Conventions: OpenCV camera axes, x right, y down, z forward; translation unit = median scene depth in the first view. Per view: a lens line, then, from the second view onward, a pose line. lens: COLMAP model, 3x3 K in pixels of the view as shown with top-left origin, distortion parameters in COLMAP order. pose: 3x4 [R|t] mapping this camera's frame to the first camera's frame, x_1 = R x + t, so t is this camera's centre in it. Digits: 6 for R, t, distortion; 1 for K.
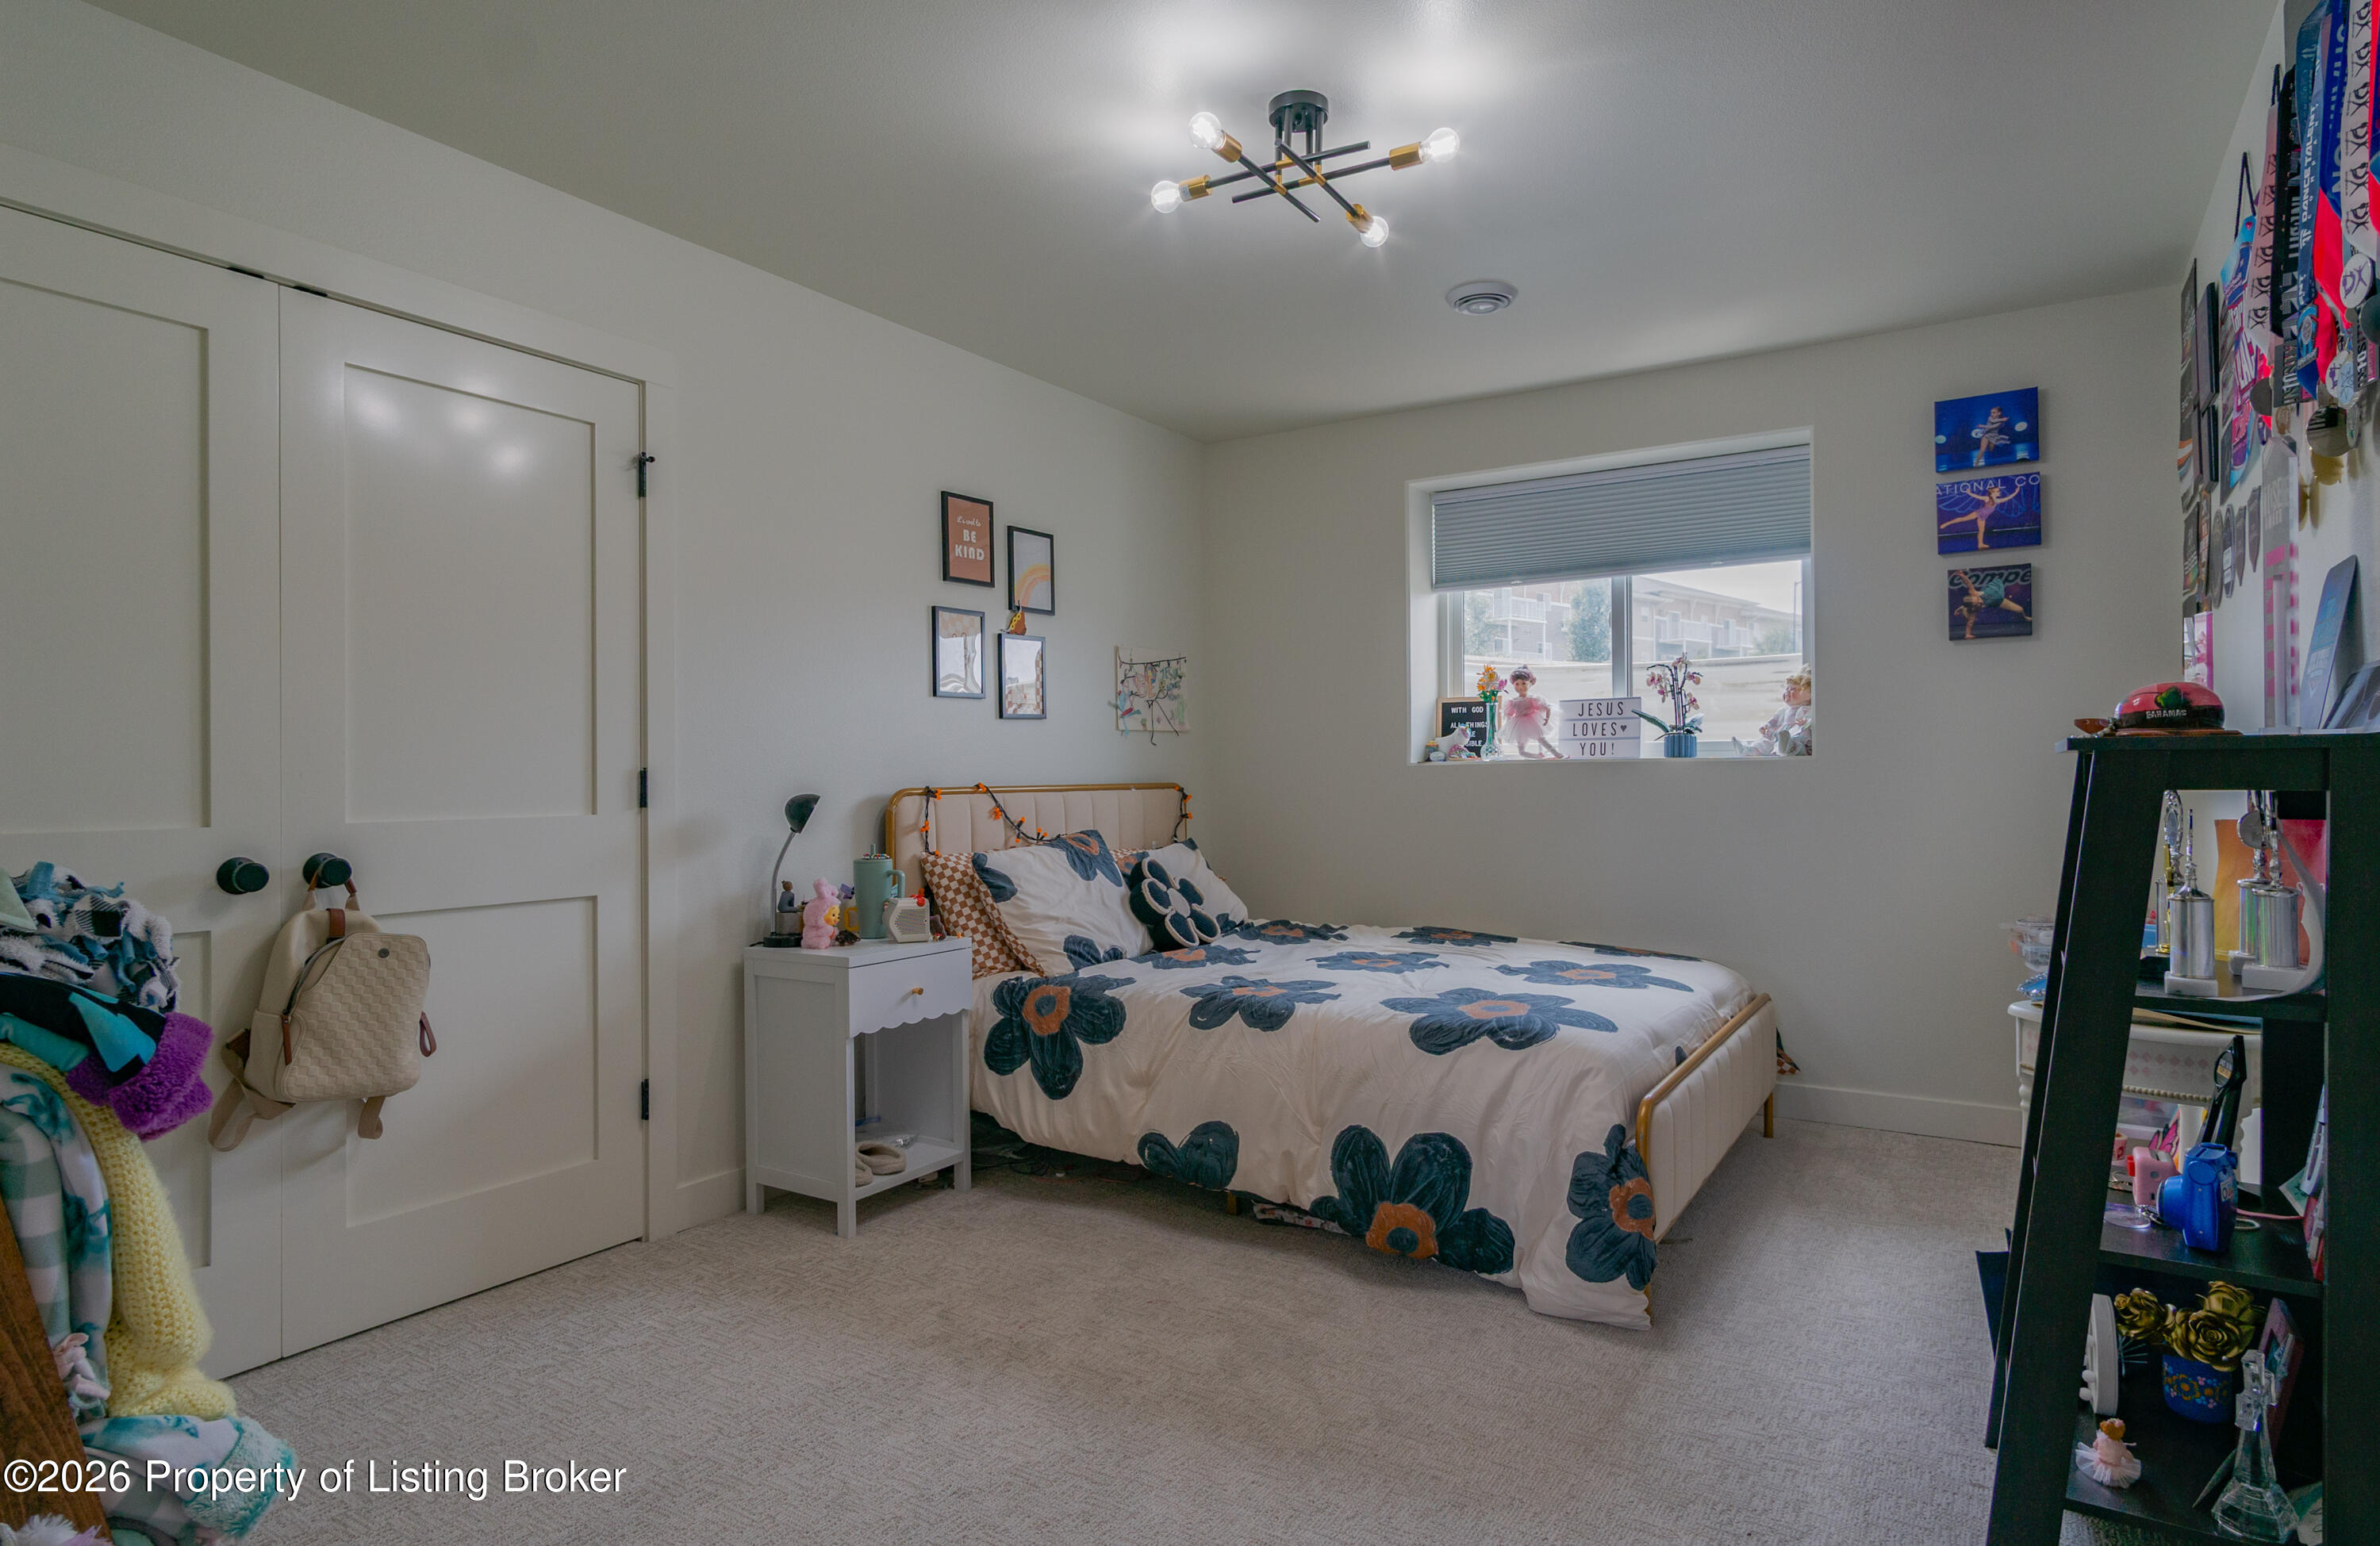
lens RADIAL K [[1284.4, 0, 1189.4], [0, 1284.4, 772.4], [0, 0, 1]] dist [0.001519, 0.000209]
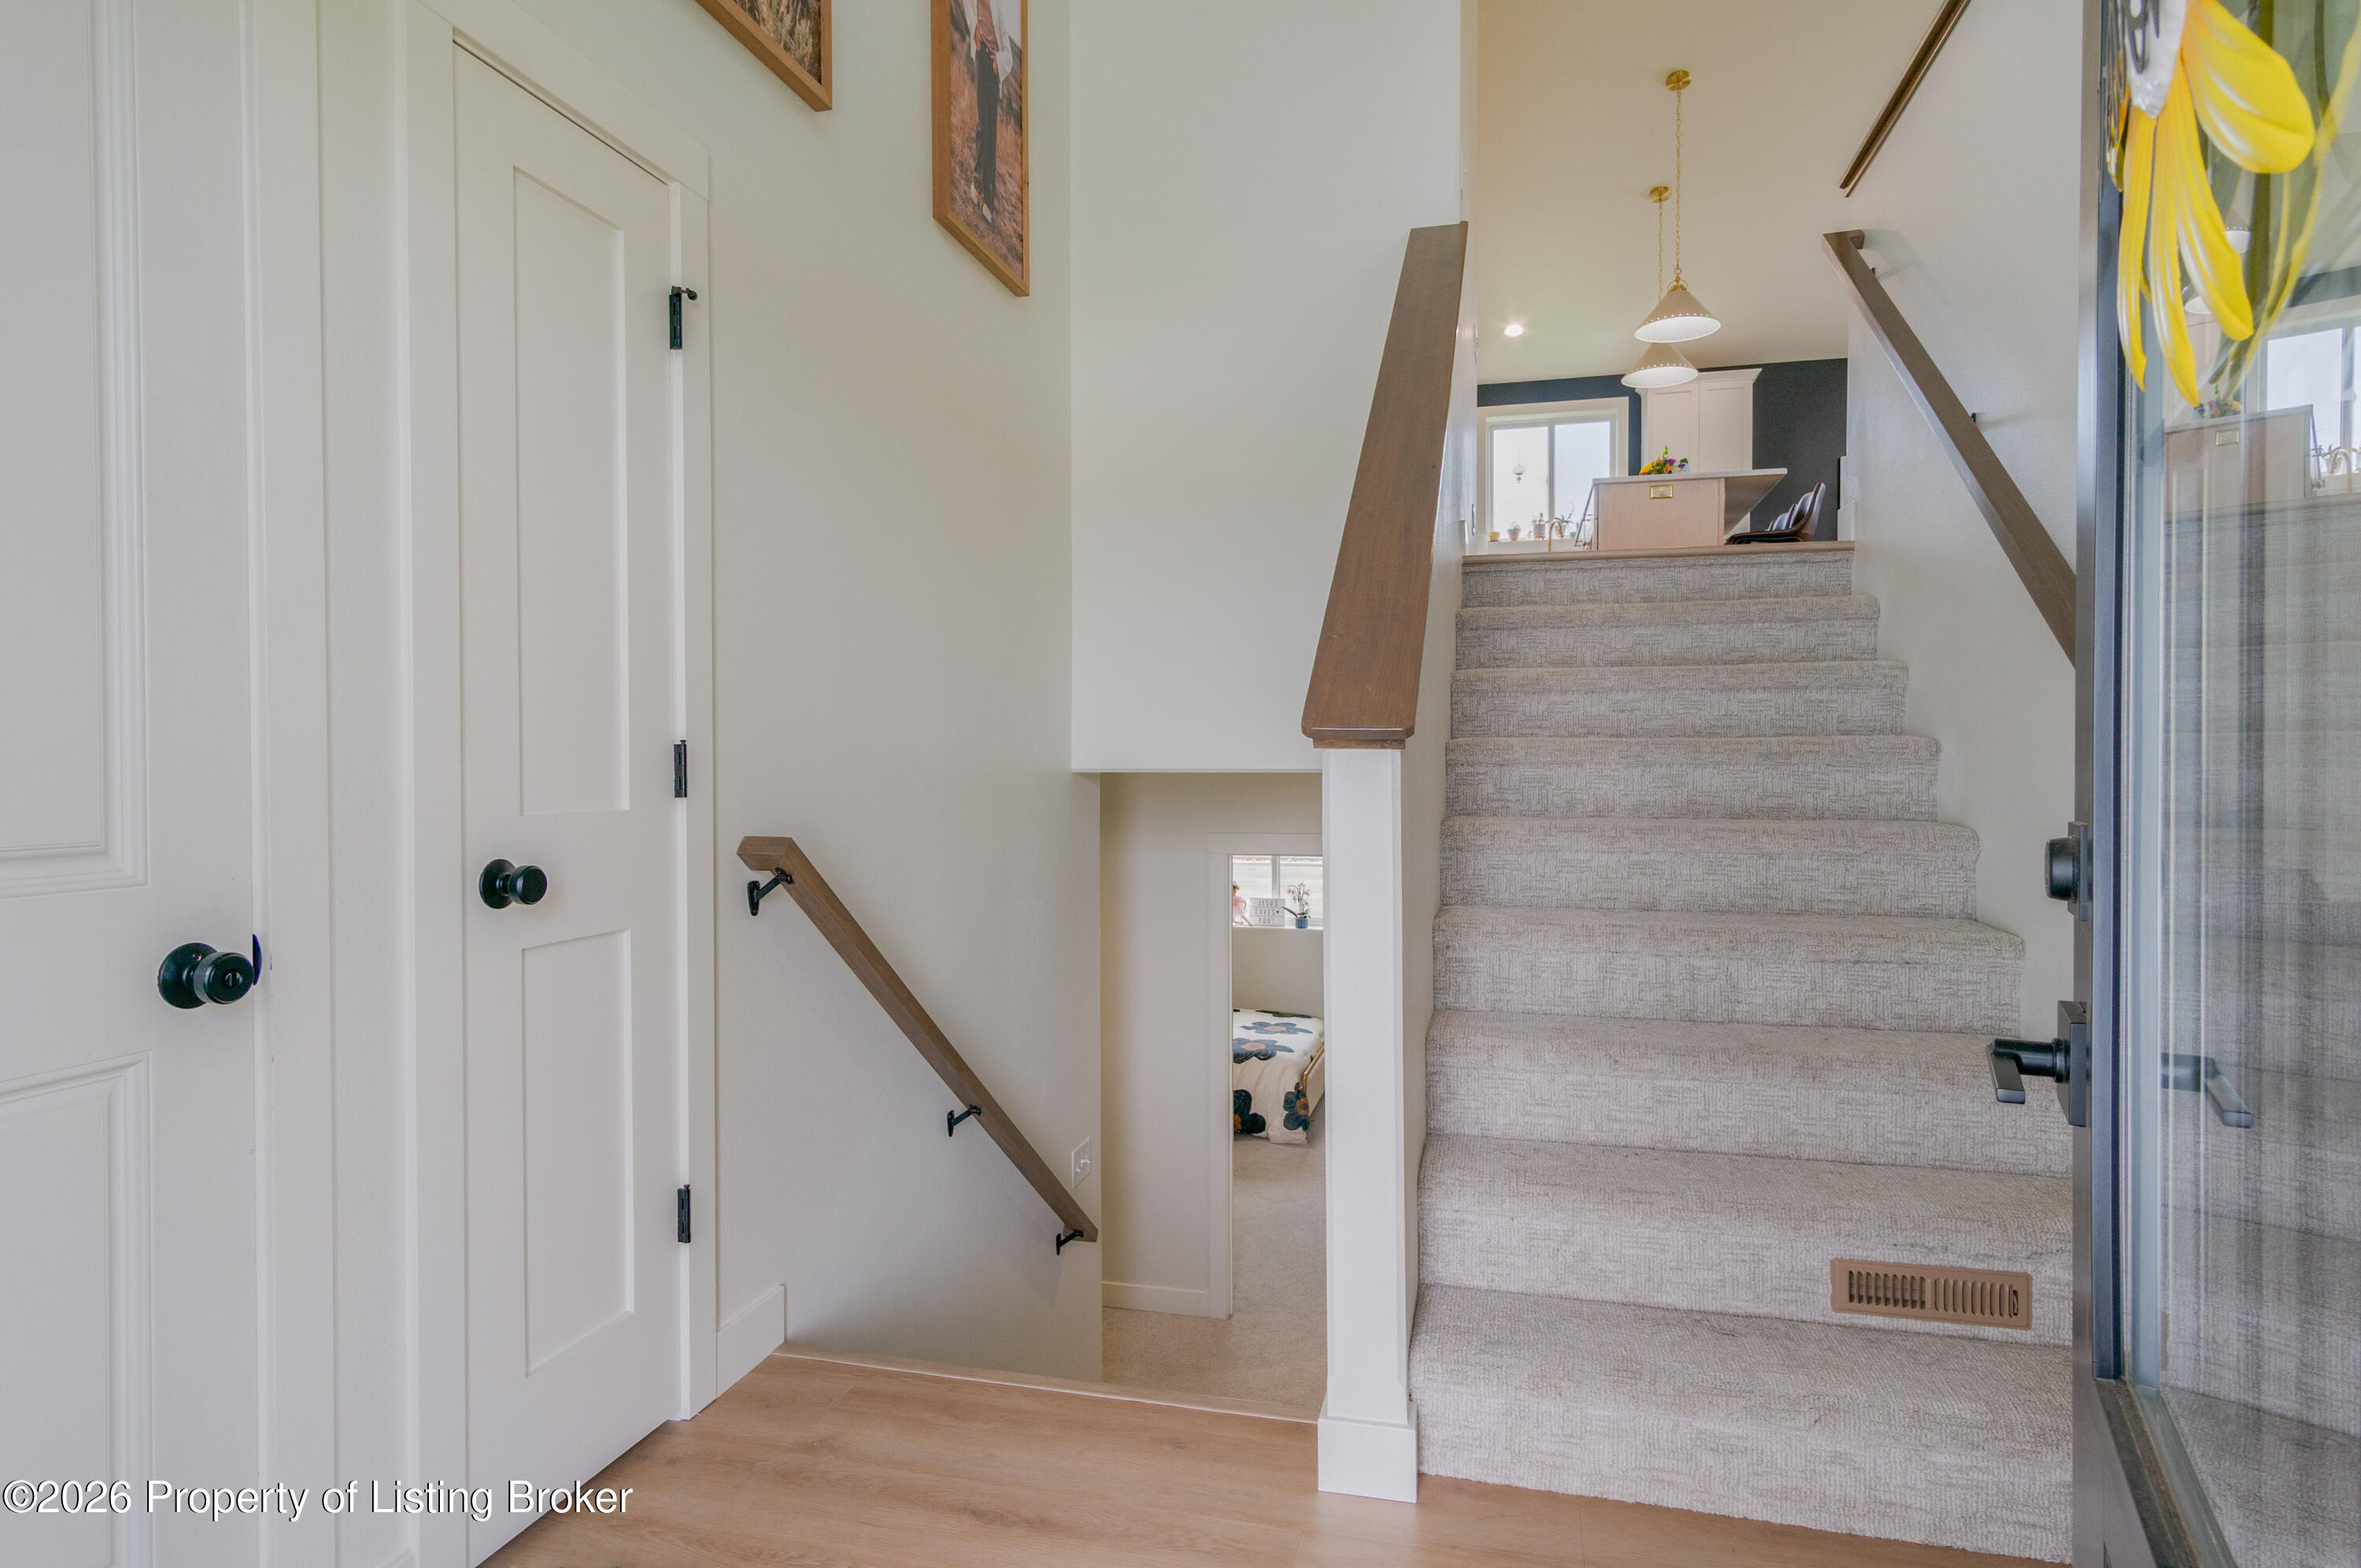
lens RADIAL K [[1298.4, 0, 1171.9], [0, 1298.4, 776.4], [0, 0, 1]] dist [0.005634, 0.003115]
pose [[0.950238, 0.000040, 0.311526, -0.921096], [-0.004346, 0.999904, 0.013127, -0.501886], [-0.311496, -0.013827, 0.950147, -1.865557]]
